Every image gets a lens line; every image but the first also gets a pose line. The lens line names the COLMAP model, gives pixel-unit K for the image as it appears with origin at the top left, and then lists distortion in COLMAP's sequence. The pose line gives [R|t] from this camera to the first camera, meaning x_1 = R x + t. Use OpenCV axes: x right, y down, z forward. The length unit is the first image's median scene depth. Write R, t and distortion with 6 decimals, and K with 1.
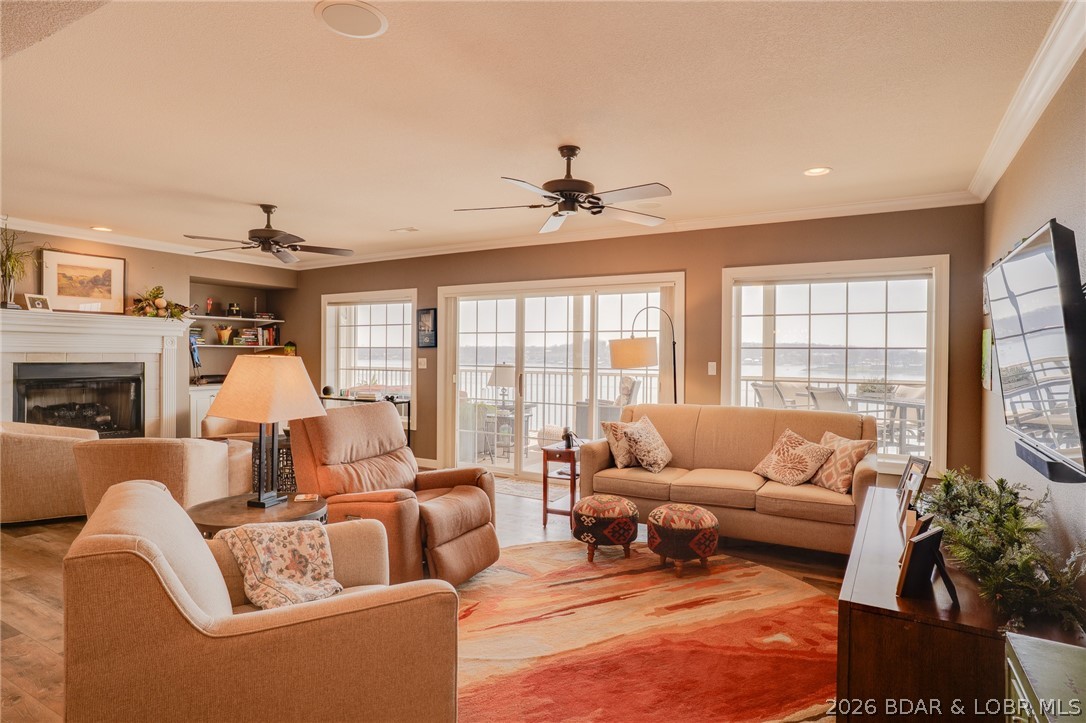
lens RADIAL K [[593.5, 0, 543.3], [0, 593.5, 362.7], [0, 0, 1]] dist [-0.044710, 0.026815]
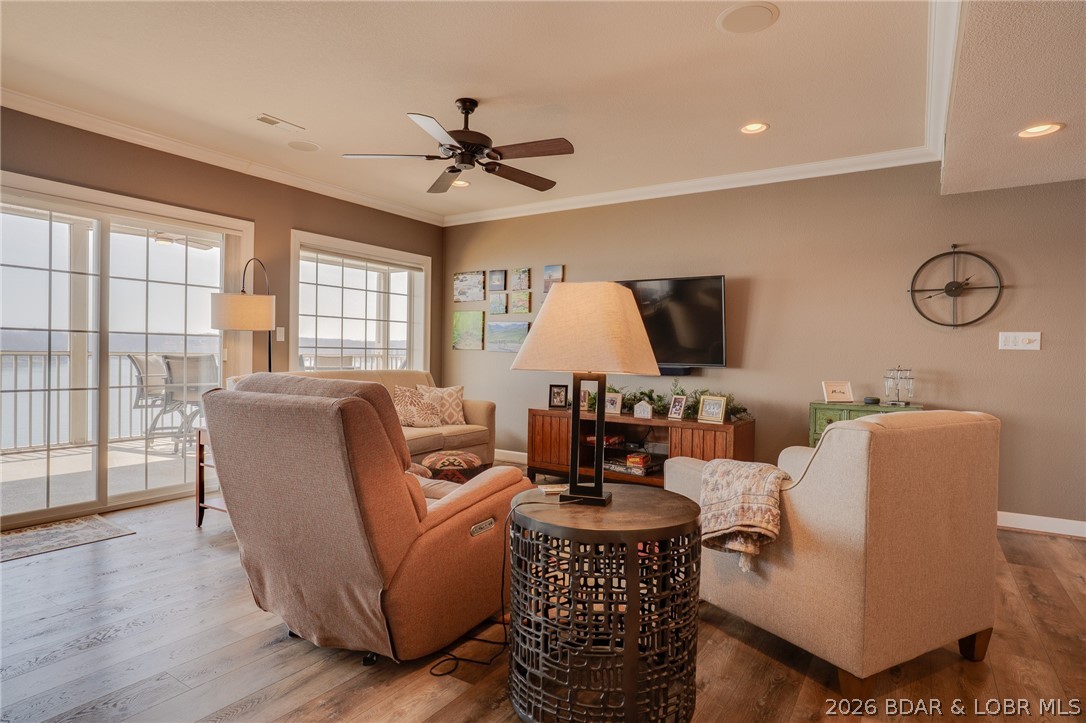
lens RADIAL K [[593.5, 0, 552.9], [0, 593.5, 351.9], [0, 0, 1]] dist [-0.044710, 0.026815]
pose [[0.054898, -0.004725, 0.998481, -0.626107], [0.002653, 0.999986, 0.004587, 0.035413], [-0.998488, 0.002397, 0.054910, 0.529404]]
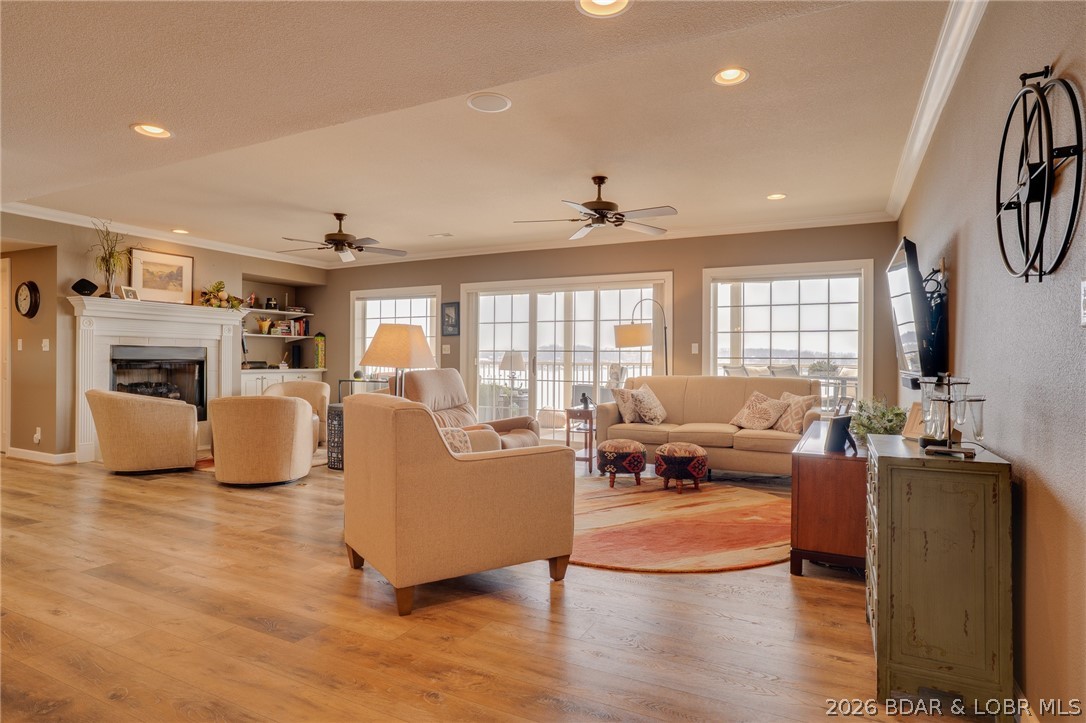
lens RADIAL K [[593.5, 0, 541.9], [0, 593.5, 363.2], [0, 0, 1]] dist [-0.044710, 0.026815]
pose [[0.998230, -0.001869, 0.059442, -0.115546], [0.002282, 0.999974, -0.006885, 0.050046], [-0.059427, 0.007009, 0.998208, -0.238069]]
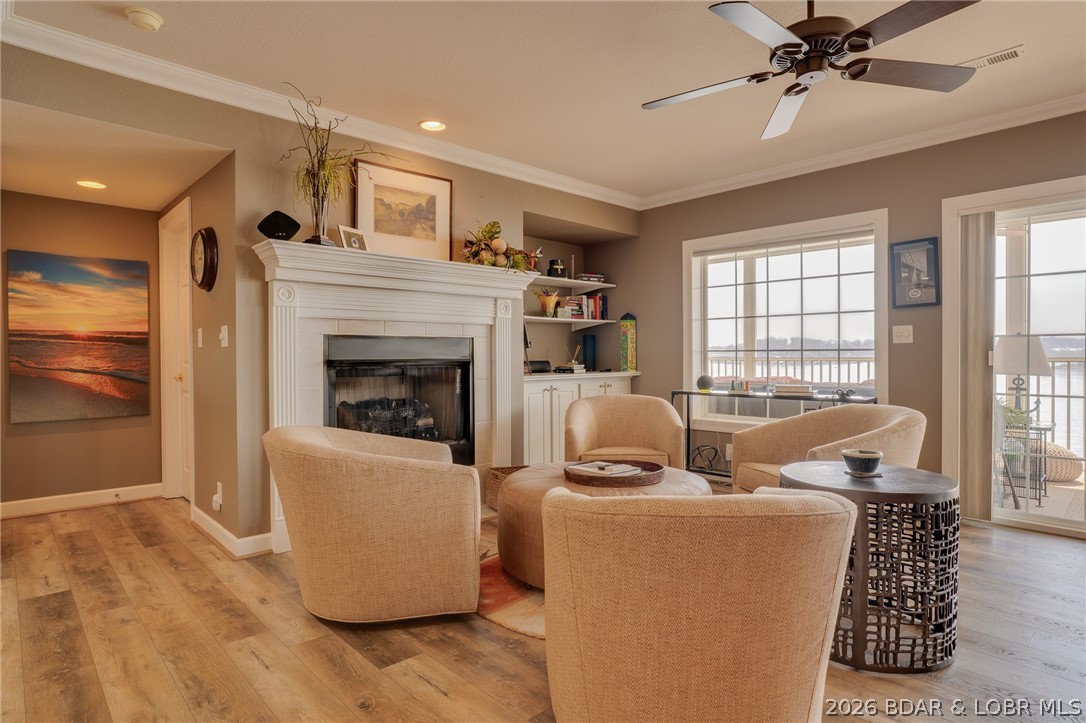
lens RADIAL K [[593.5, 0, 539.0], [0, 593.5, 359.6], [0, 0, 1]] dist [-0.044710, 0.026815]
pose [[0.958342, -0.010743, -0.285420, -0.520559], [0.008874, 0.999930, -0.007841, 0.037175], [0.285485, 0.004982, 0.958370, 0.466600]]
